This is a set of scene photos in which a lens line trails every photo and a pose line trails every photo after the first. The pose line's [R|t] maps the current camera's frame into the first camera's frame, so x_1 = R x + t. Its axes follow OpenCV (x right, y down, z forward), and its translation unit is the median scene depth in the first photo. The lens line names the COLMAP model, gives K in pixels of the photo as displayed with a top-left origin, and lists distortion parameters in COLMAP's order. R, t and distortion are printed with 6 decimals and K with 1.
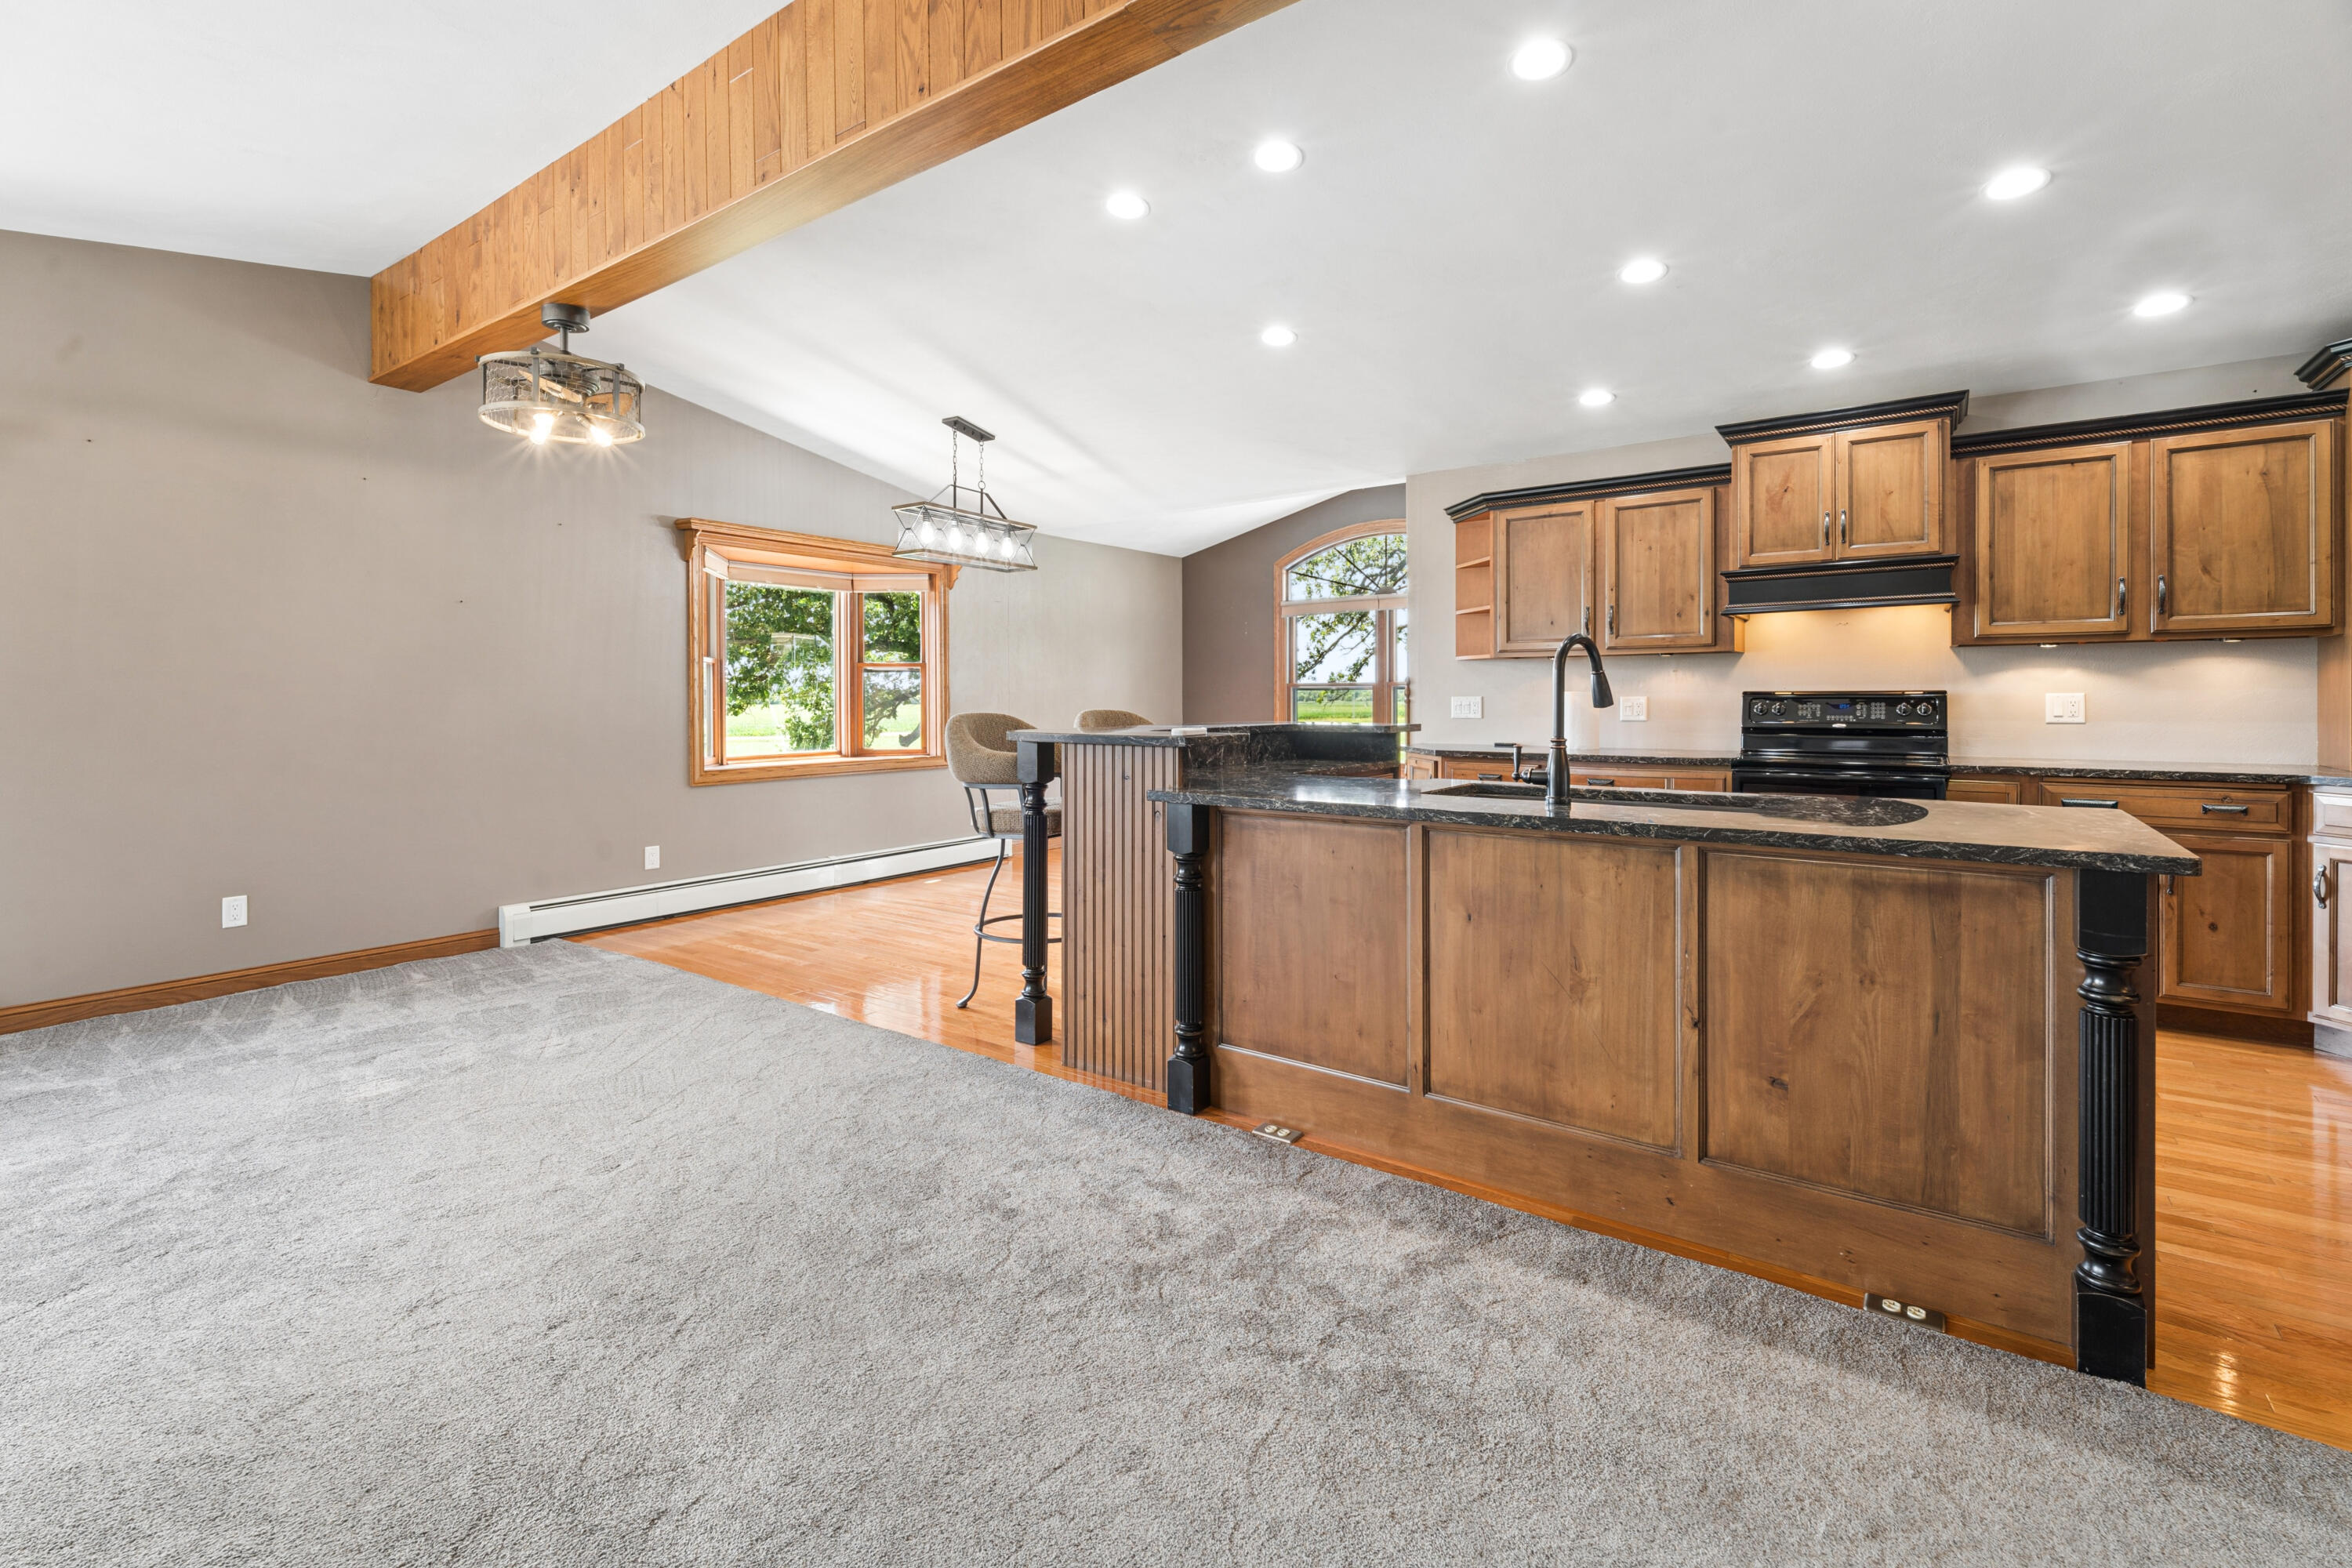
lens RADIAL K [[1035.7, 0, 1182.5], [0, 1035.7, 710.6], [0, 0, 1]] dist [0.004458, 0.000248]
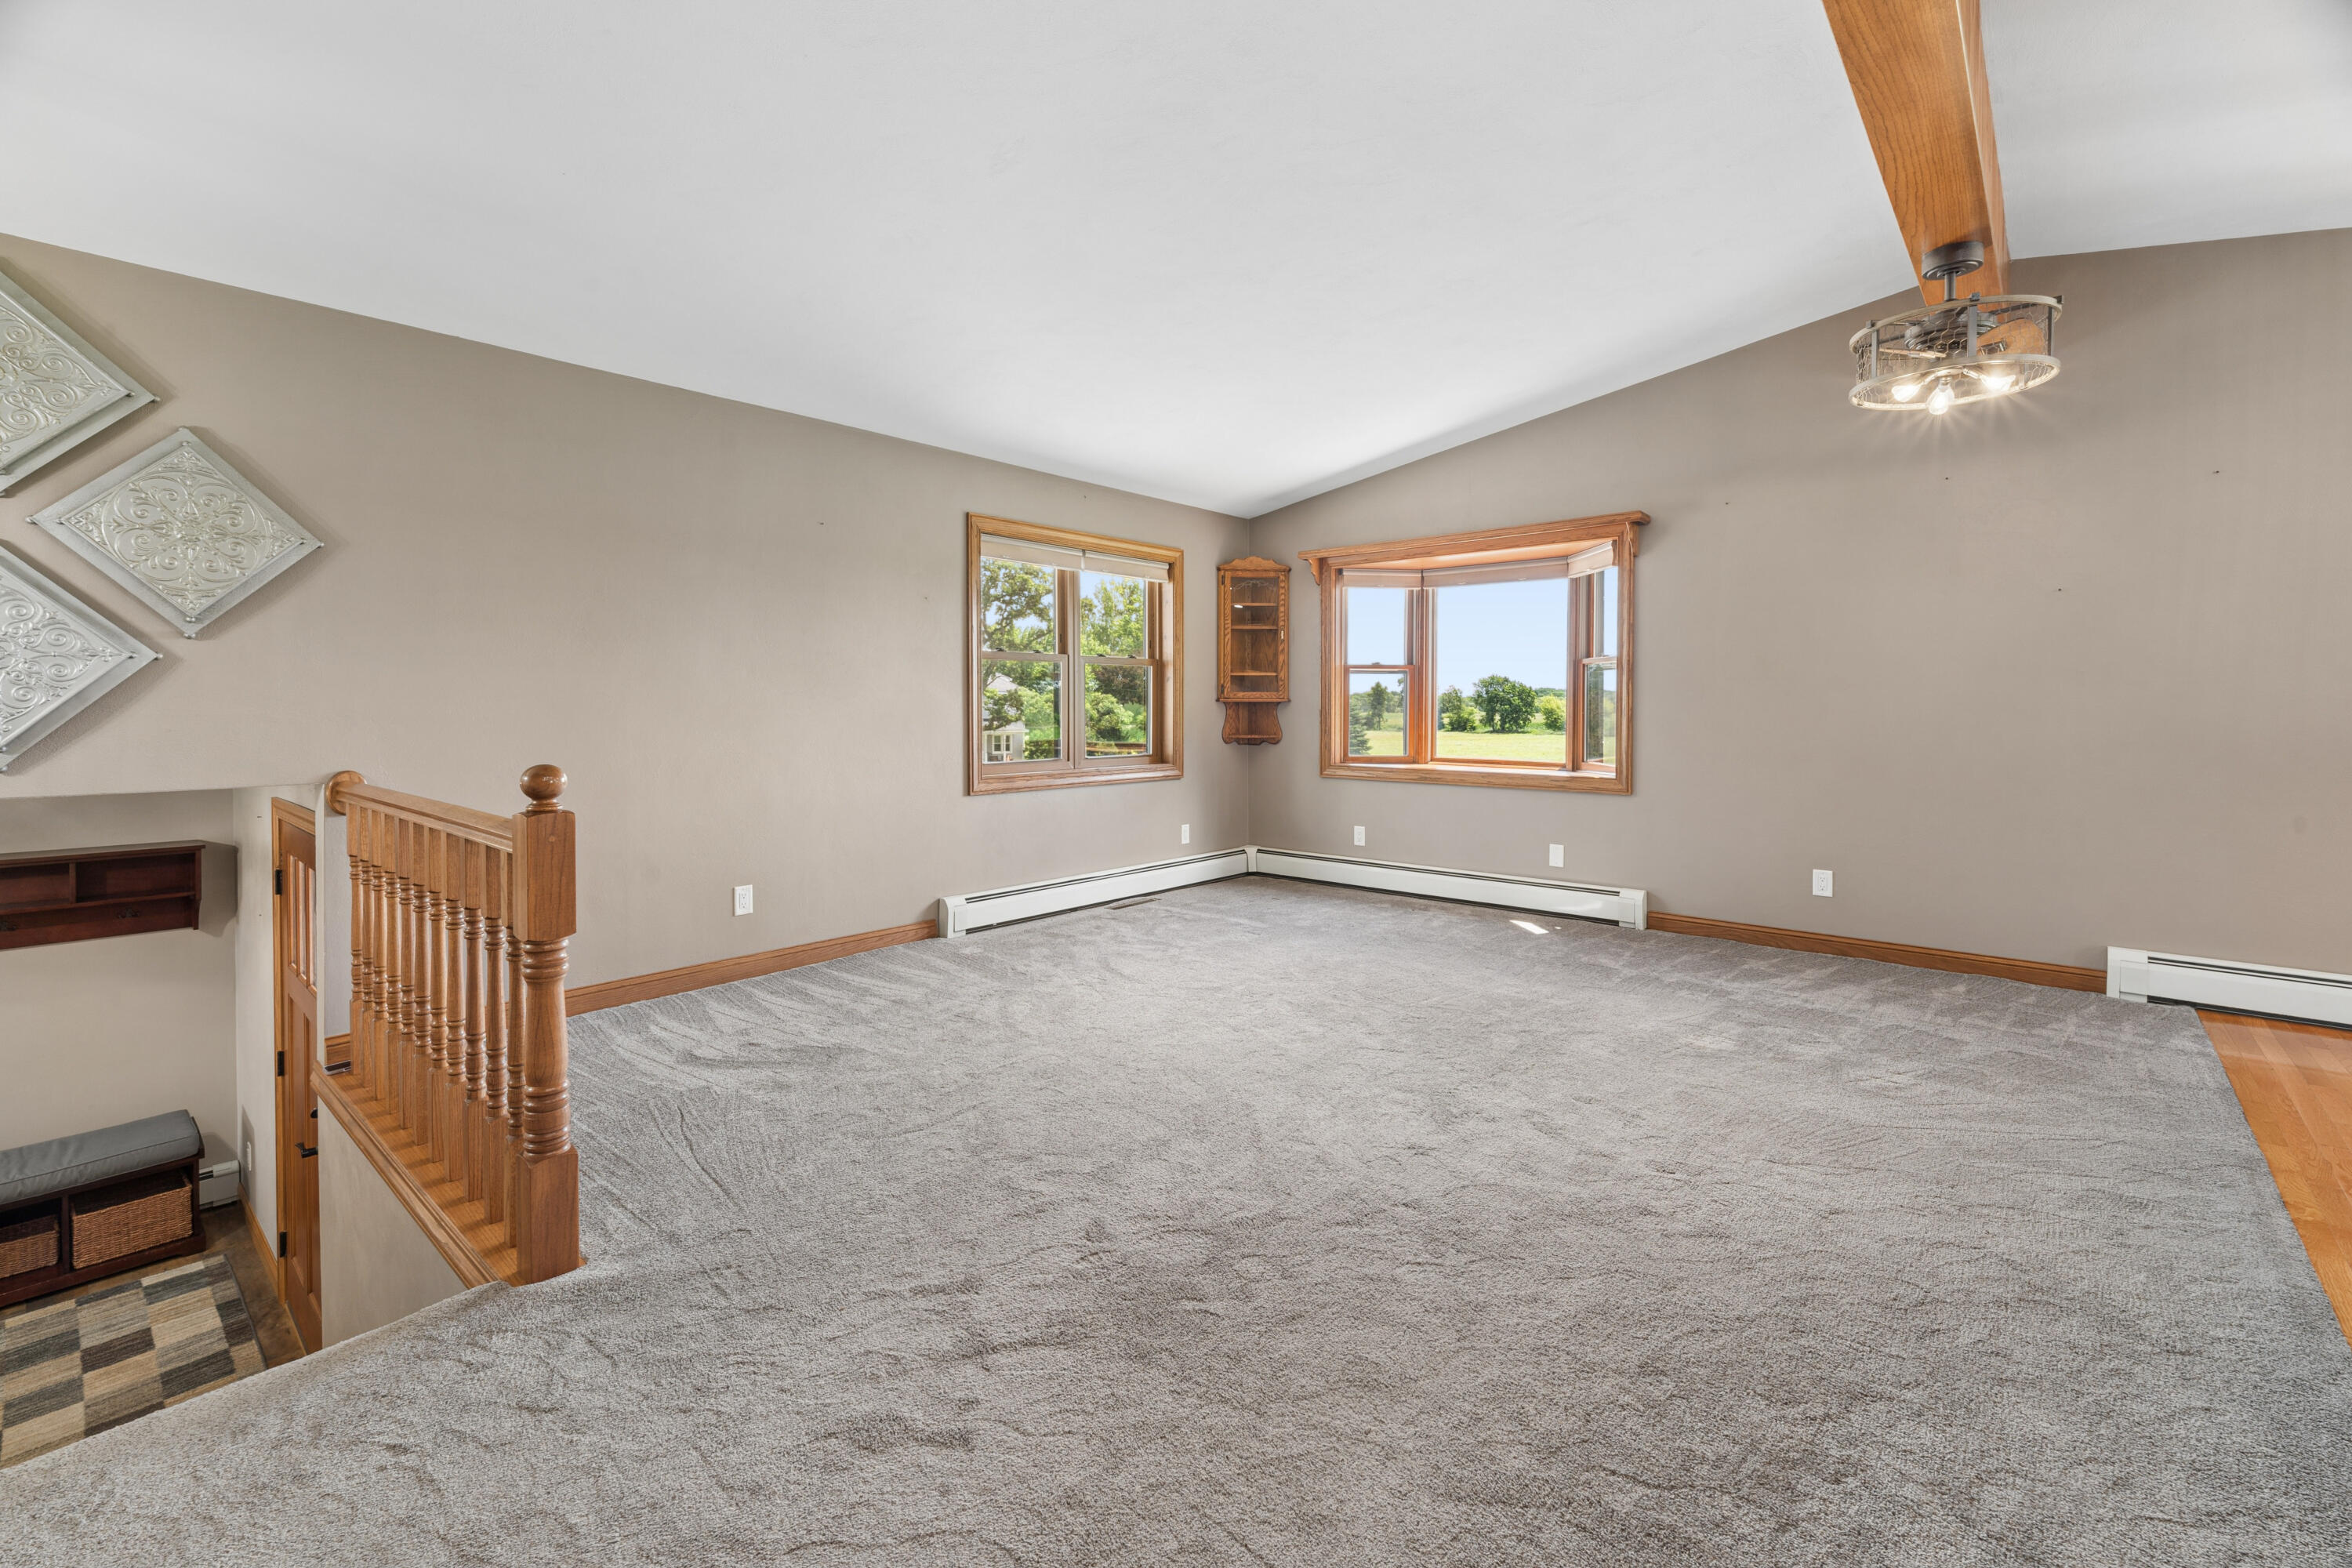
lens RADIAL K [[1035.7, 0, 1190.2], [0, 1035.7, 790.7], [0, 0, 1]] dist [0.004458, 0.000248]
pose [[-0.109847, 0.088248, -0.990023, 0.451615], [-0.011339, 0.995875, 0.090028, -0.007979], [0.993884, 0.021115, -0.108393, 0.639805]]
